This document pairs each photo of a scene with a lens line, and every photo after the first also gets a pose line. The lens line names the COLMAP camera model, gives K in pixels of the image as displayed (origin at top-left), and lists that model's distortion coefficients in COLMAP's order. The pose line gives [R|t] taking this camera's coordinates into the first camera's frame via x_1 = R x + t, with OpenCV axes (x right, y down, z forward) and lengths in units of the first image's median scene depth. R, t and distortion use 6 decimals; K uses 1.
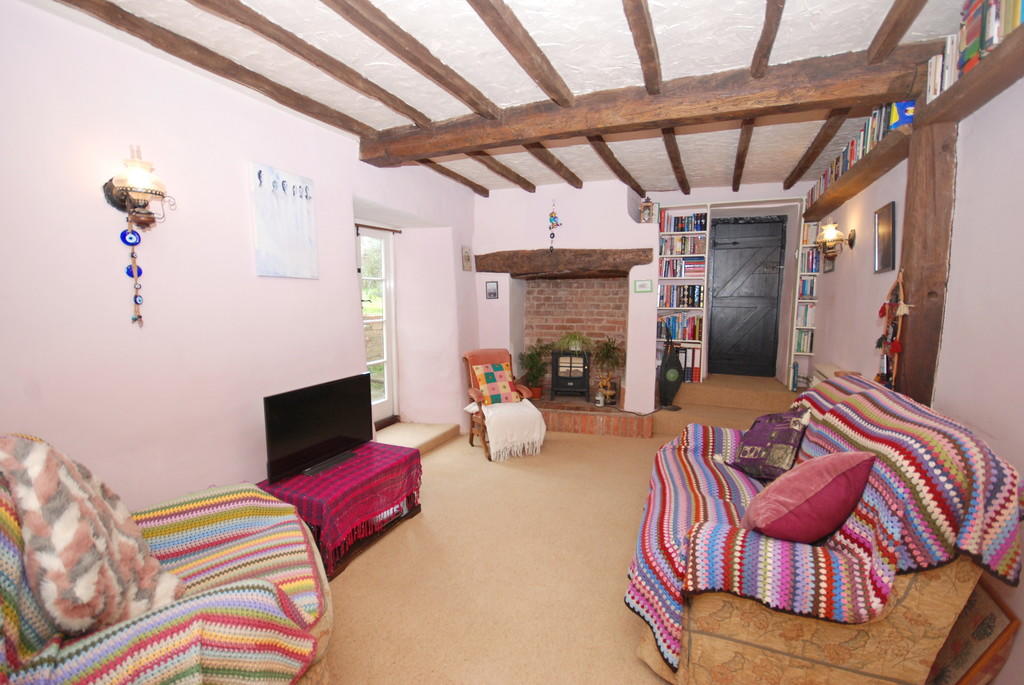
lens RADIAL K [[459.4, 0, 515.2], [0, 459.4, 342.2], [0, 0, 1]] dist [-0.000819, 0.000029]
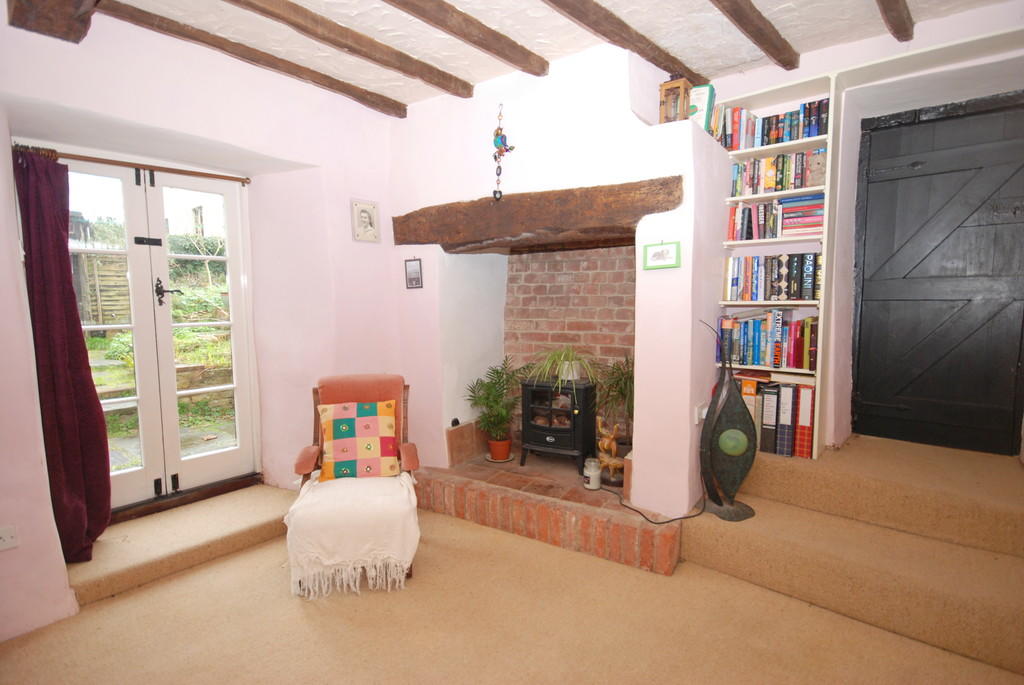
lens RADIAL K [[520.5, 0, 510.3], [0, 520.5, 344.1], [0, 0, 1]] dist [-0.000641, -0.000957]
pose [[0.948664, 0.017194, -0.315819, 0.283526], [-0.020556, 0.999762, -0.007316, -0.020350], [0.315618, 0.013432, 0.948791, 0.402910]]
